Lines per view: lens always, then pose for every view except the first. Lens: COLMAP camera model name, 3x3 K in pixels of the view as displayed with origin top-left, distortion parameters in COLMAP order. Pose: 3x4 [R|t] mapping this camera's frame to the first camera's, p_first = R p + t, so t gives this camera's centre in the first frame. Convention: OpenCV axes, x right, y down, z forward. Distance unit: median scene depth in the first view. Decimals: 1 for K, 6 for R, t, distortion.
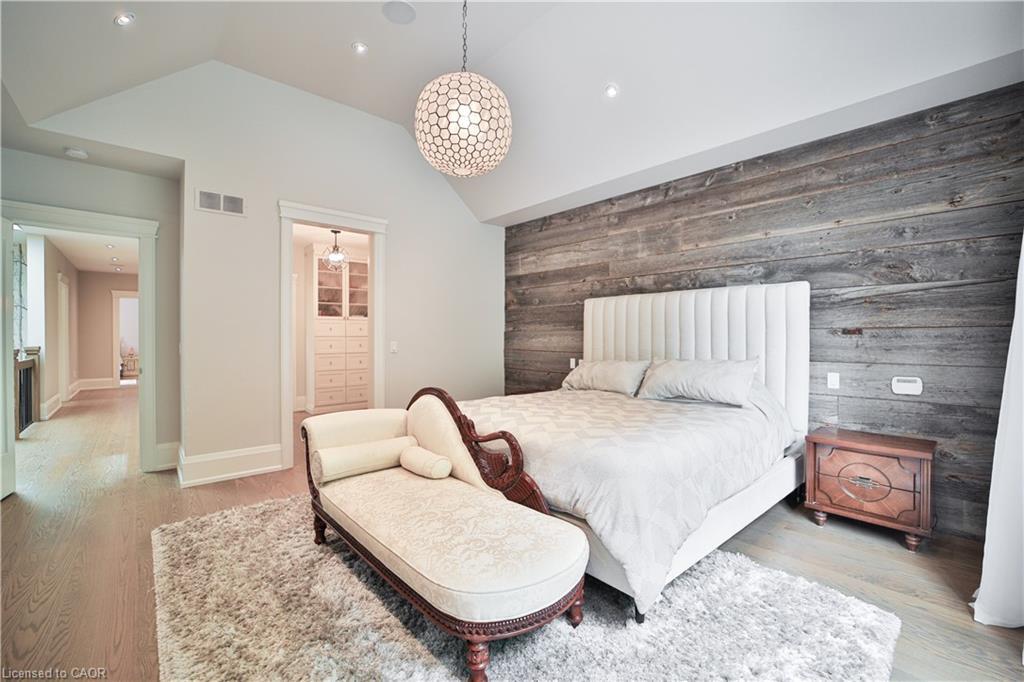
lens RADIAL K [[426.8, 0, 516.2], [0, 426.8, 335.6], [0, 0, 1]] dist [-0.042009, 0.011628]
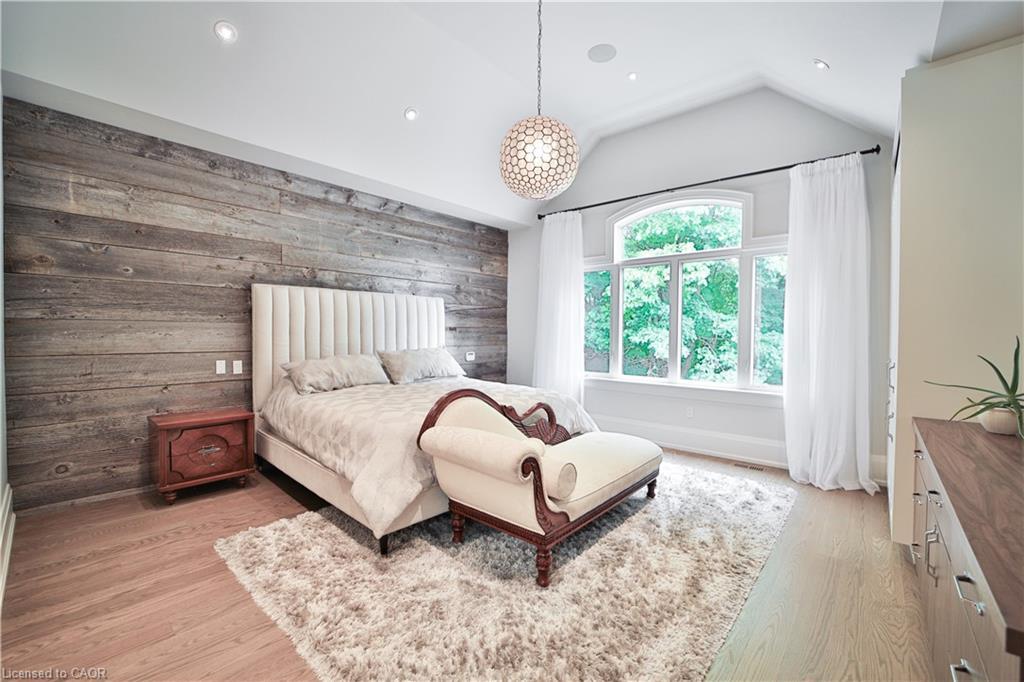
lens RADIAL K [[431.5, 0, 513.8], [0, 431.5, 334.1], [0, 0, 1]] dist [-0.015556, 0.000680]
pose [[-0.115748, -0.006071, 0.993260, -0.746603], [-0.009215, 0.999945, 0.005038, -0.000105], [-0.993236, -0.008570, -0.115797, 0.669188]]
